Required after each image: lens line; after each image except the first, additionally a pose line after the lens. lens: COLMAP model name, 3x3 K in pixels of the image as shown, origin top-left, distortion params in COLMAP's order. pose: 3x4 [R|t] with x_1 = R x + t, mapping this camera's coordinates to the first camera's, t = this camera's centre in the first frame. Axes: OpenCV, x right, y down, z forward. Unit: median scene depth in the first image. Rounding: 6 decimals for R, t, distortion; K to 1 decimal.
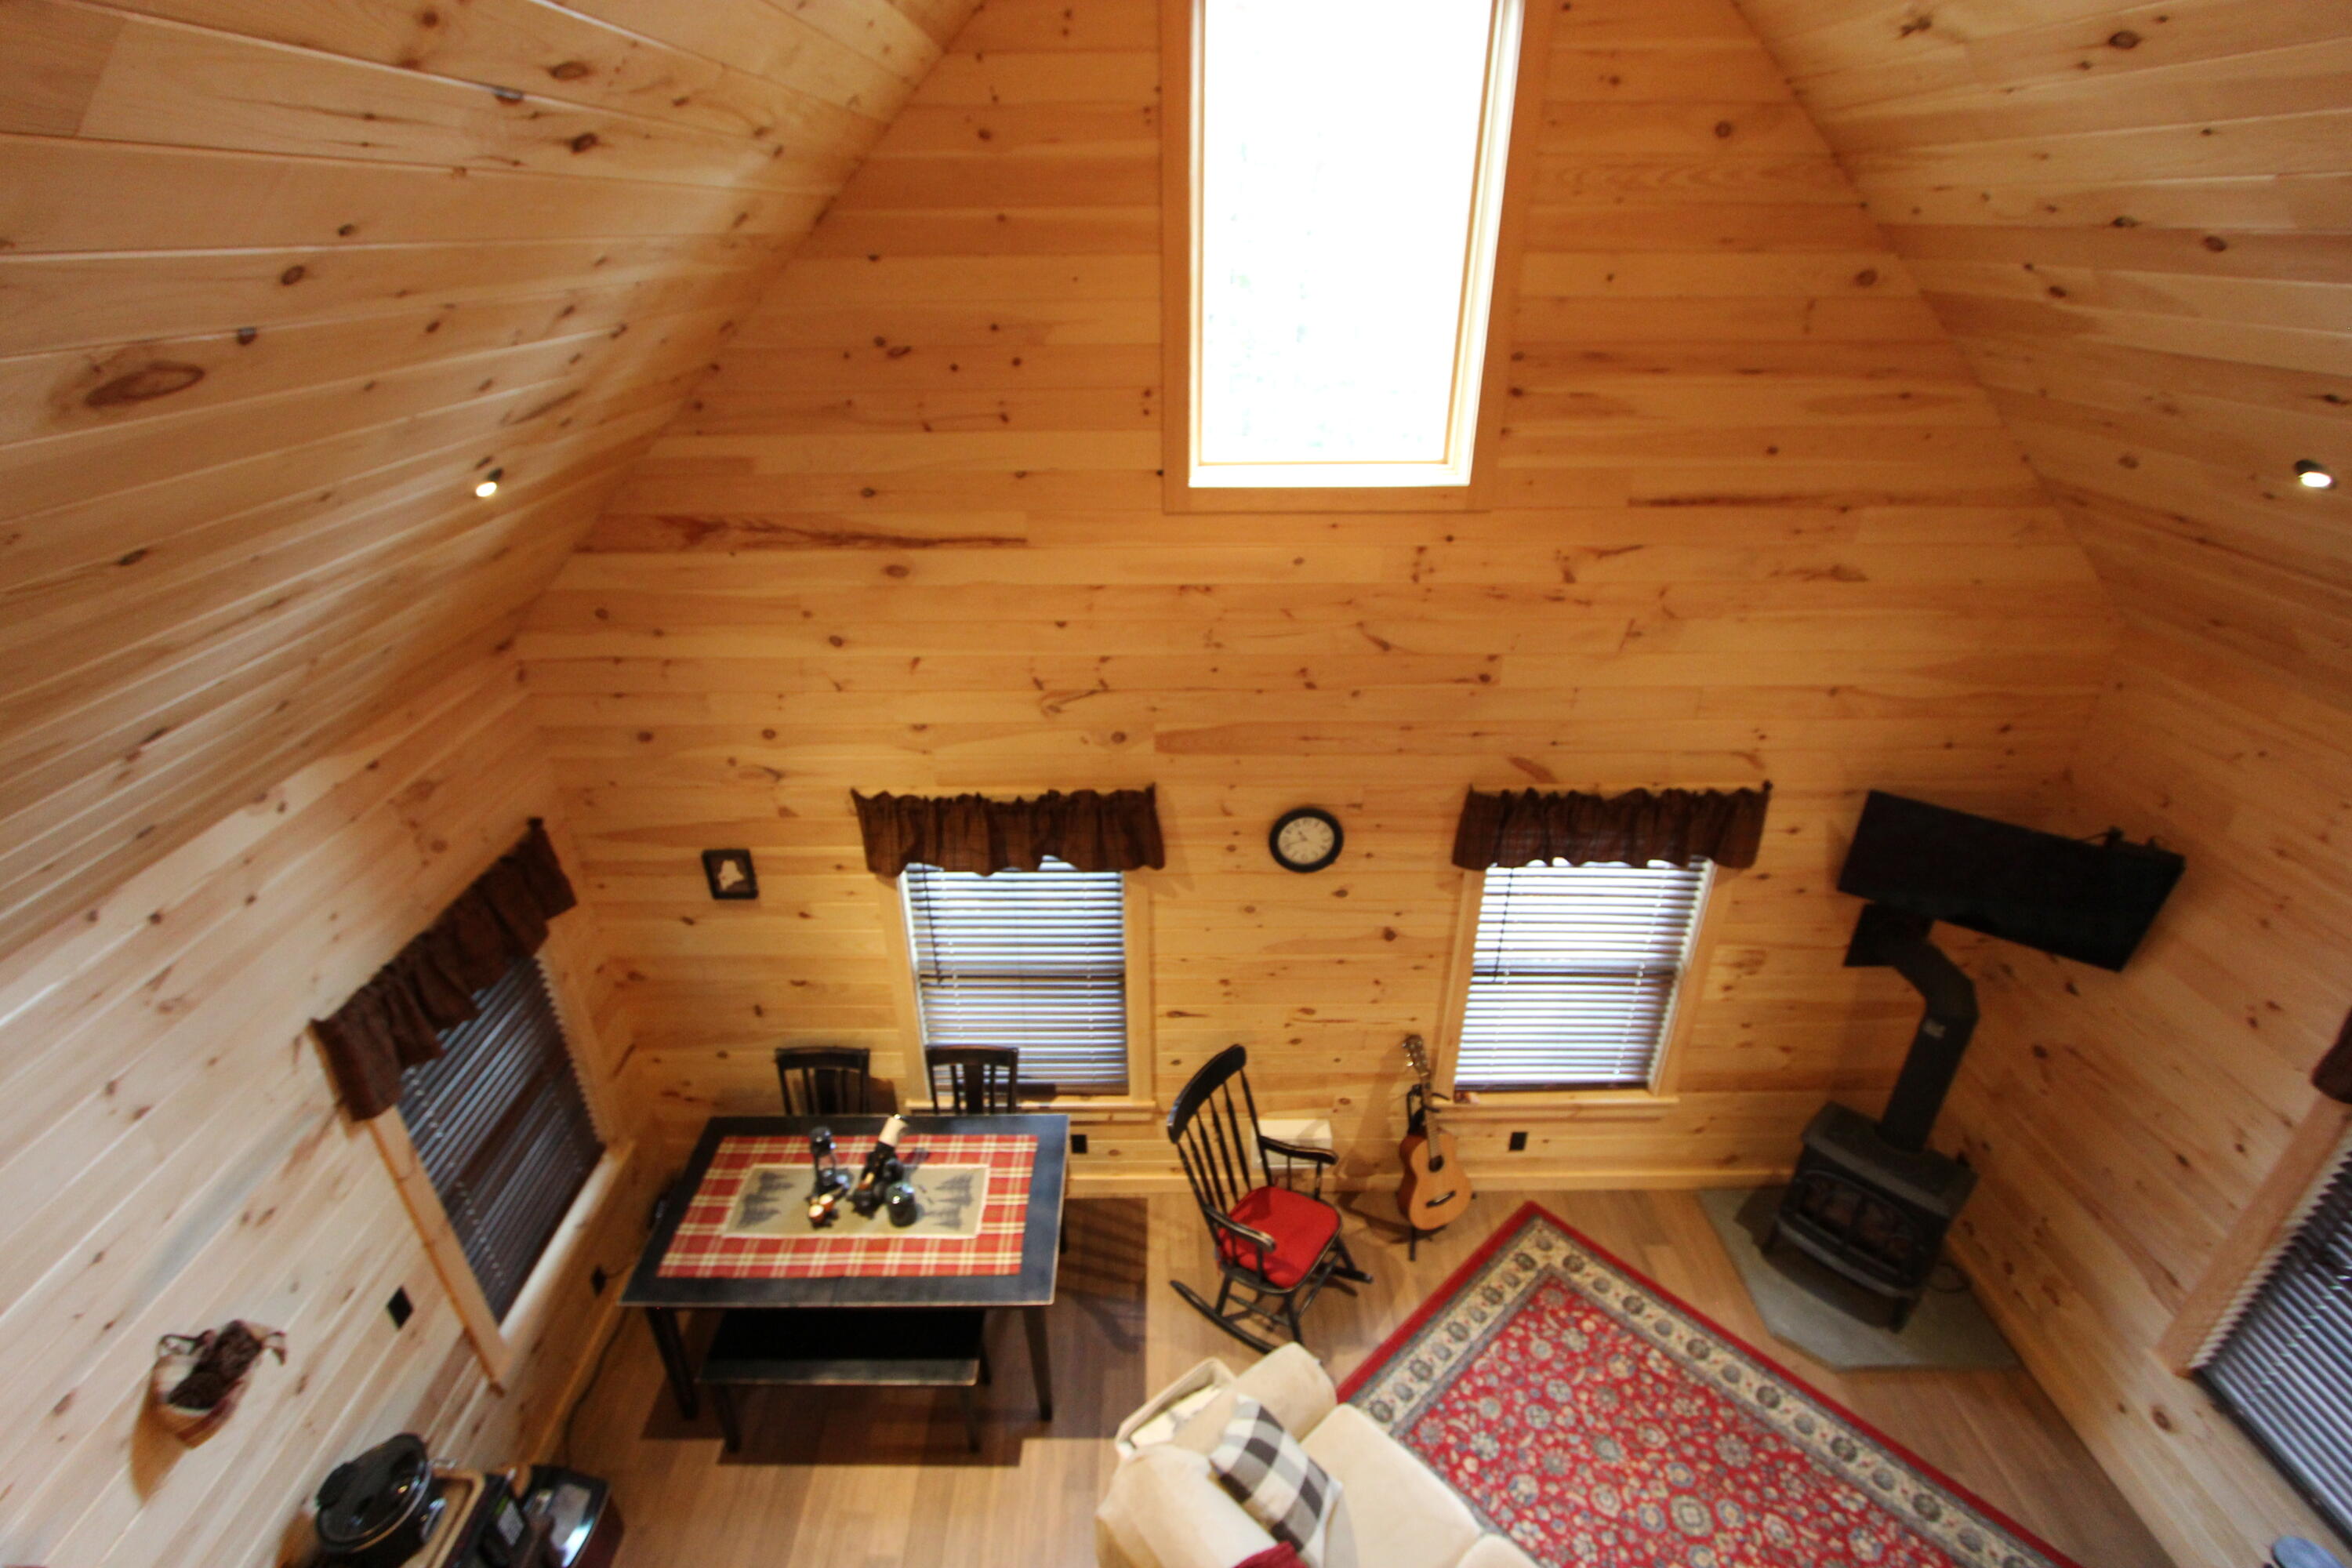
lens RADIAL K [[1087.0, 0, 1158.3], [0, 1087.0, 792.4], [0, 0, 1]] dist [-0.022405, 0.004022]
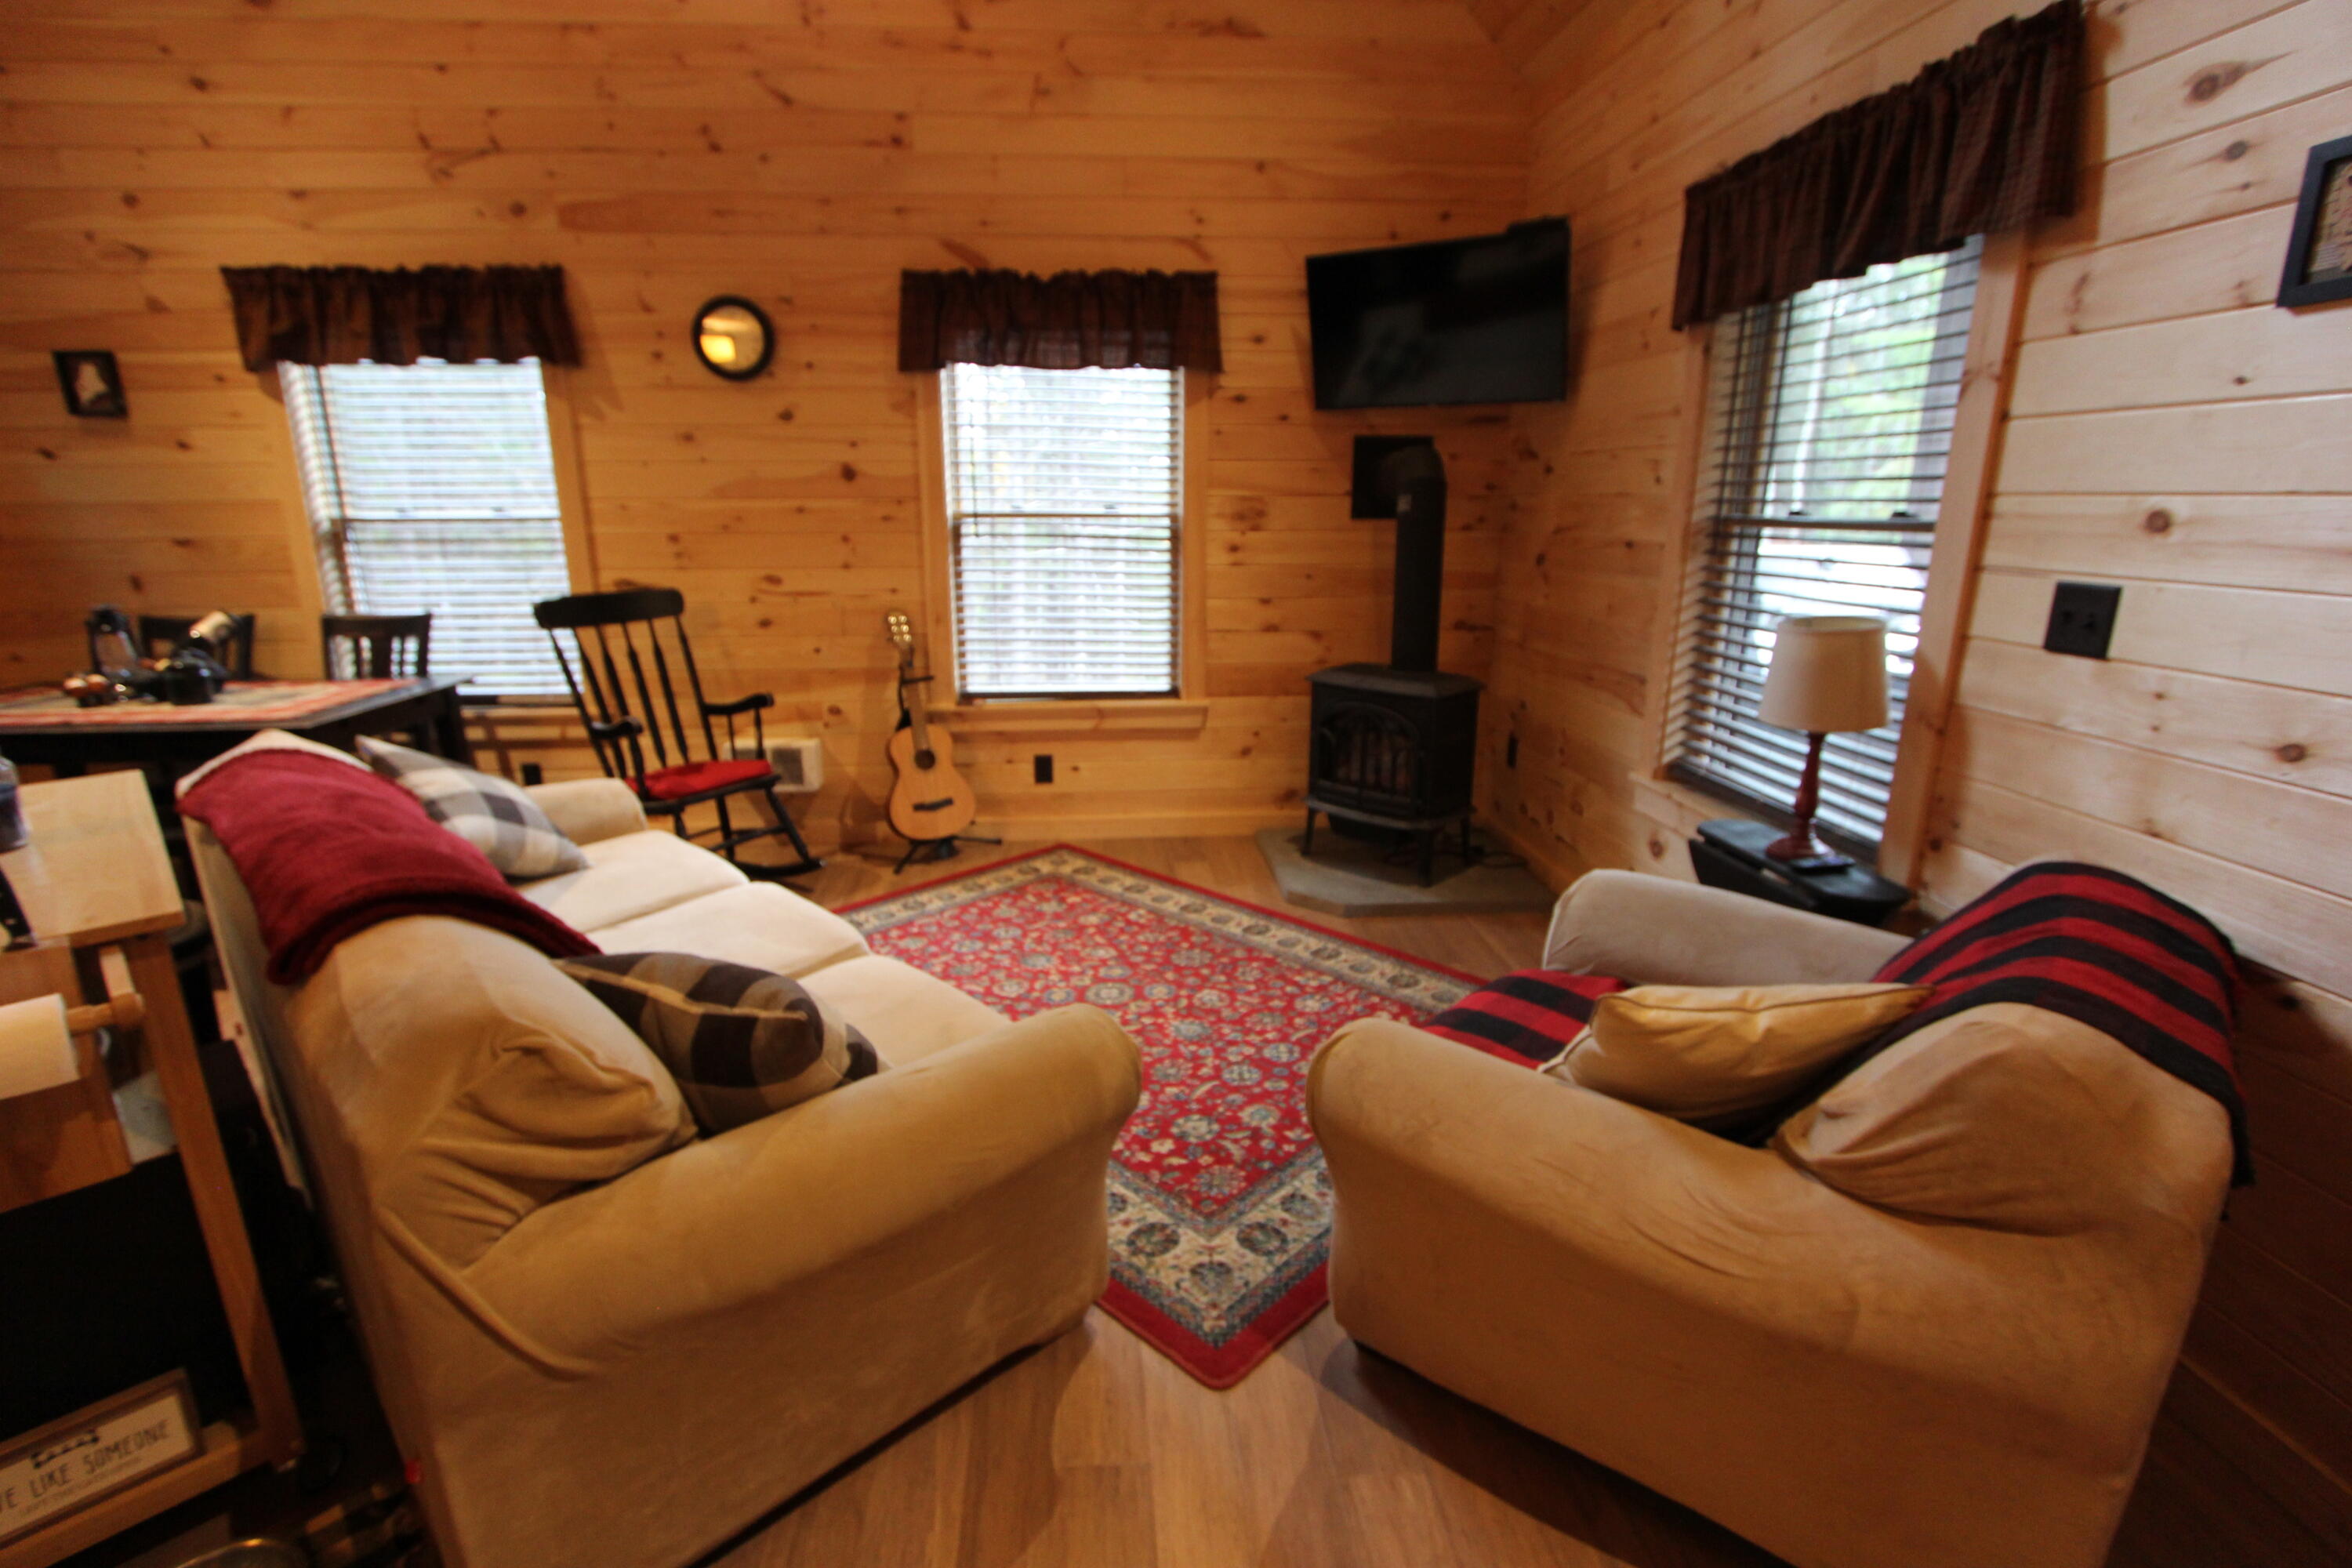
lens RADIAL K [[1087.0, 0, 1158.3], [0, 1087.0, 792.4], [0, 0, 1]] dist [-0.022405, 0.004022]
pose [[0.997470, -0.010730, 0.070272, 0.430062], [0.025651, 0.976270, -0.215034, 0.632317], [-0.066297, 0.216292, 0.974075, 0.160000]]
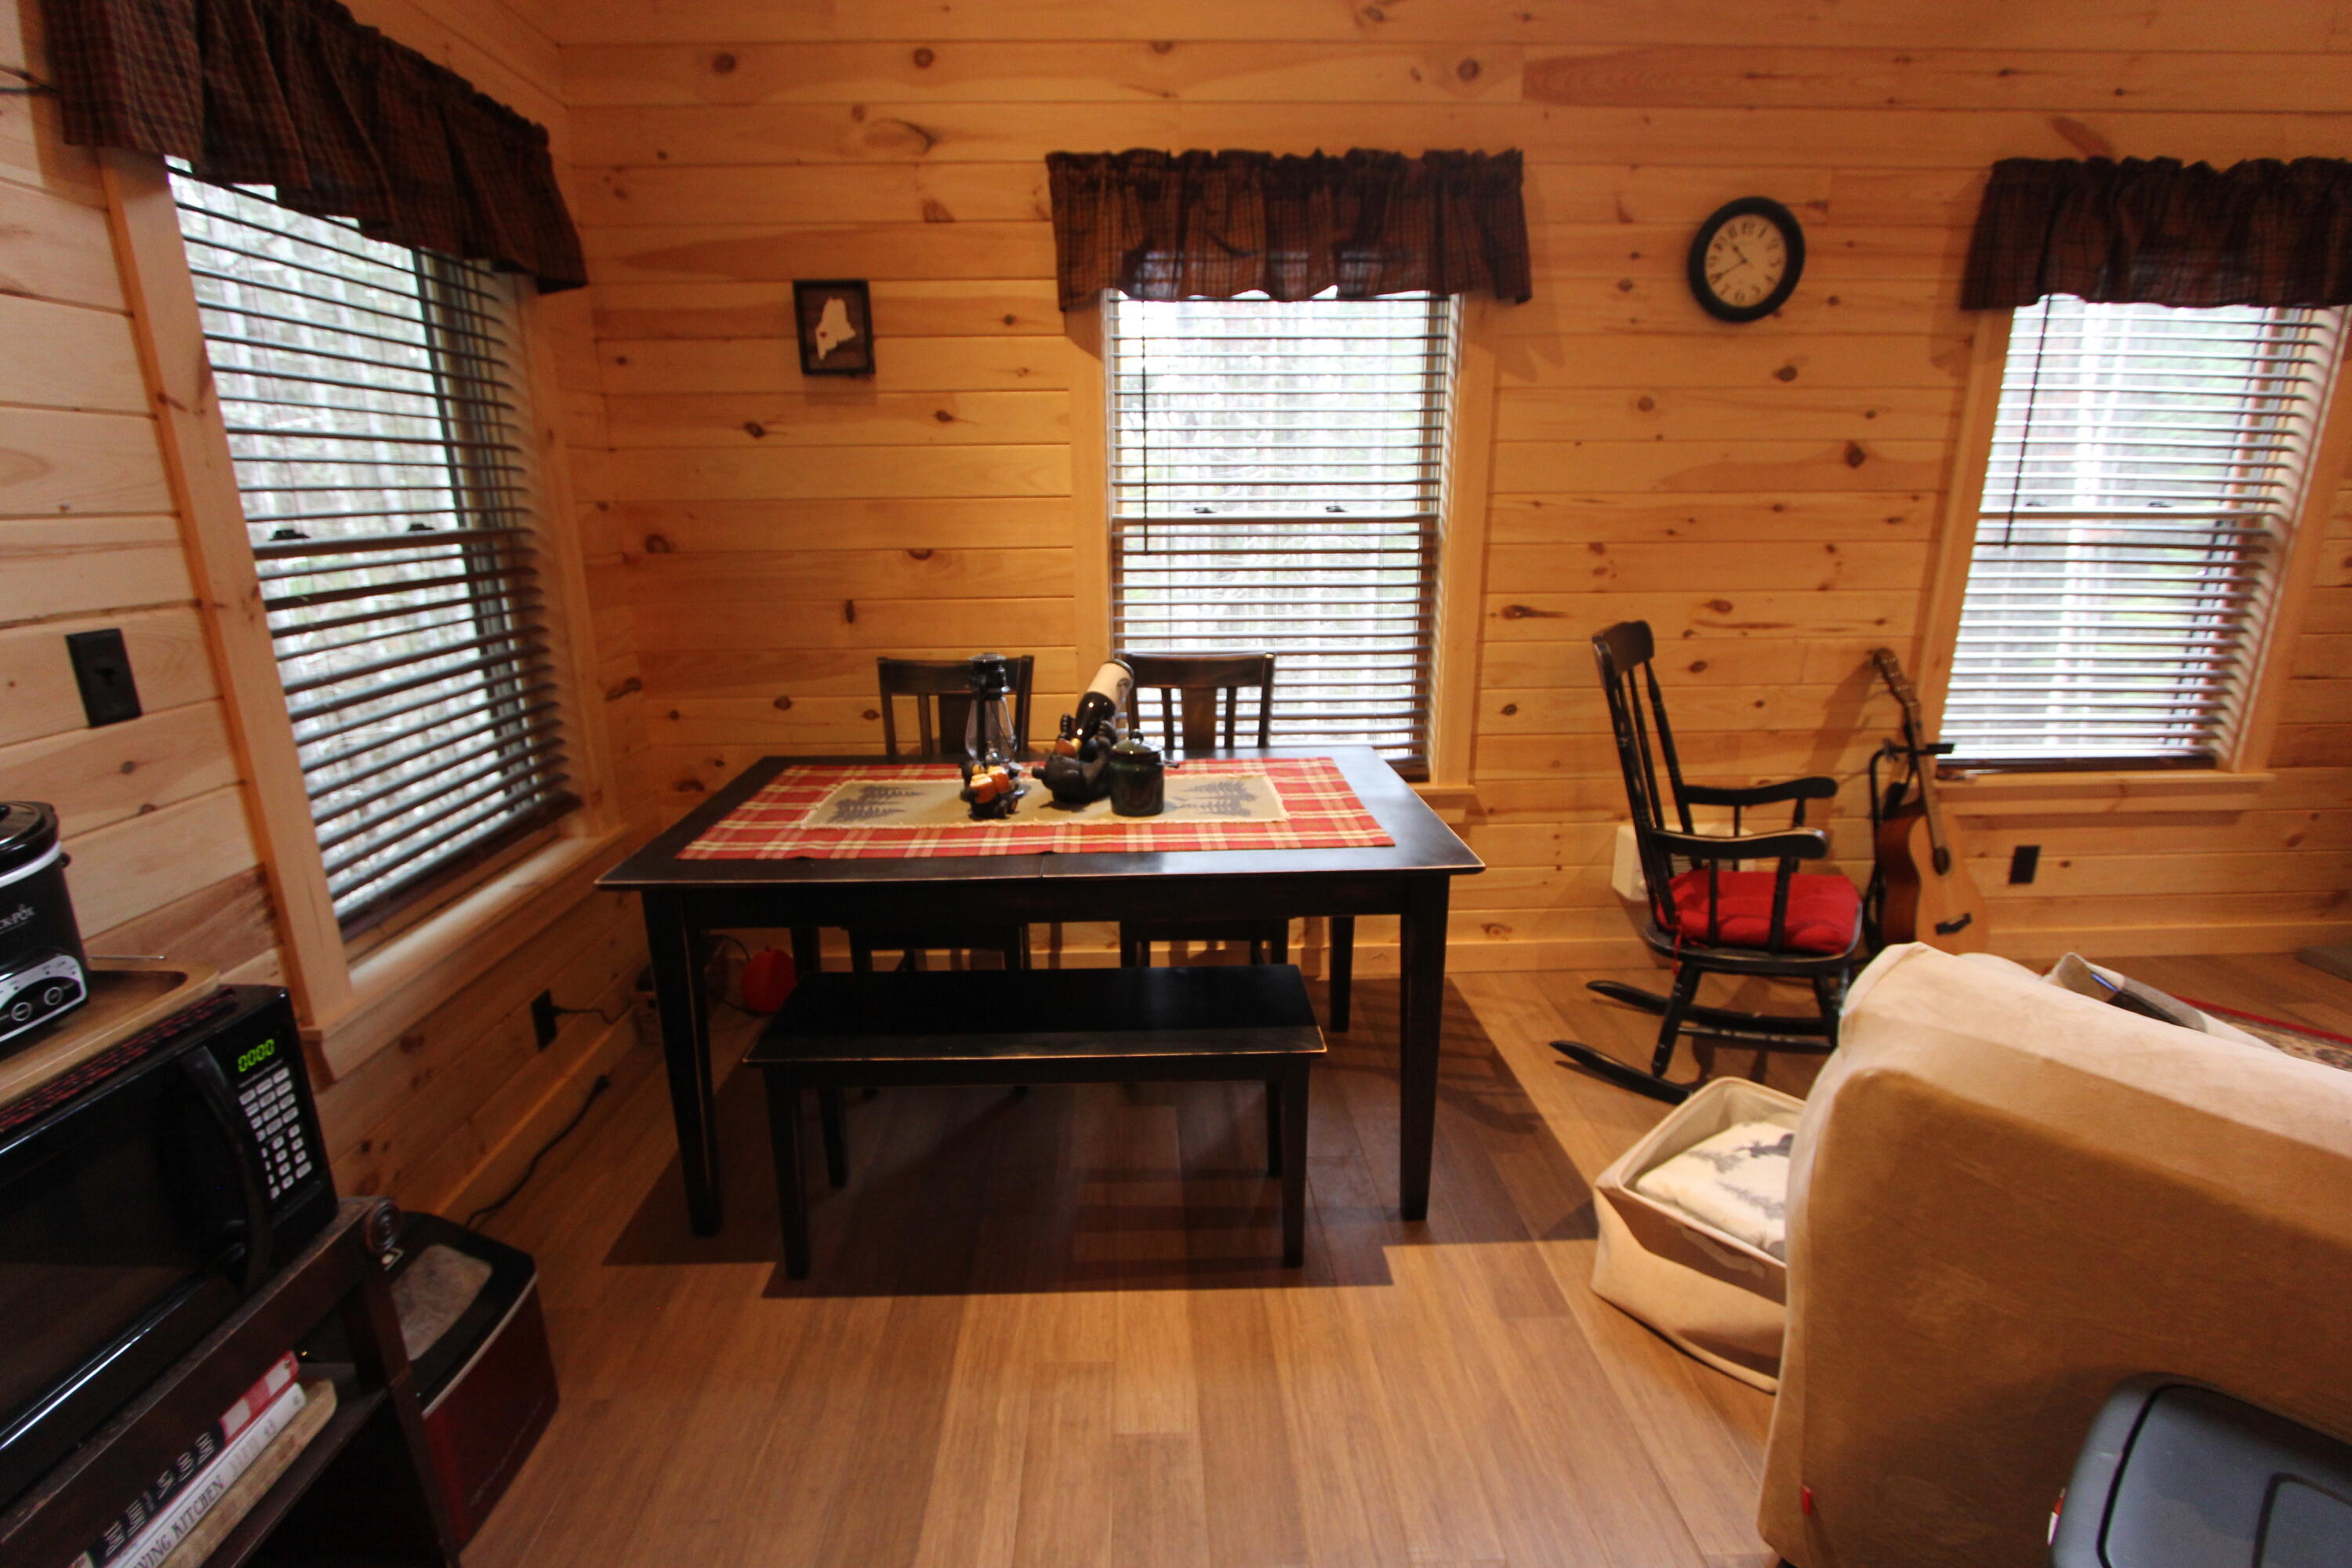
lens RADIAL K [[1087.0, 0, 1158.3], [0, 1087.0, 792.4], [0, 0, 1]] dist [-0.022405, 0.004022]
pose [[0.999599, -0.008231, 0.027078, -0.232606], [0.013802, 0.977060, -0.212515, 0.483635], [-0.024707, 0.212804, 0.976782, 0.453676]]
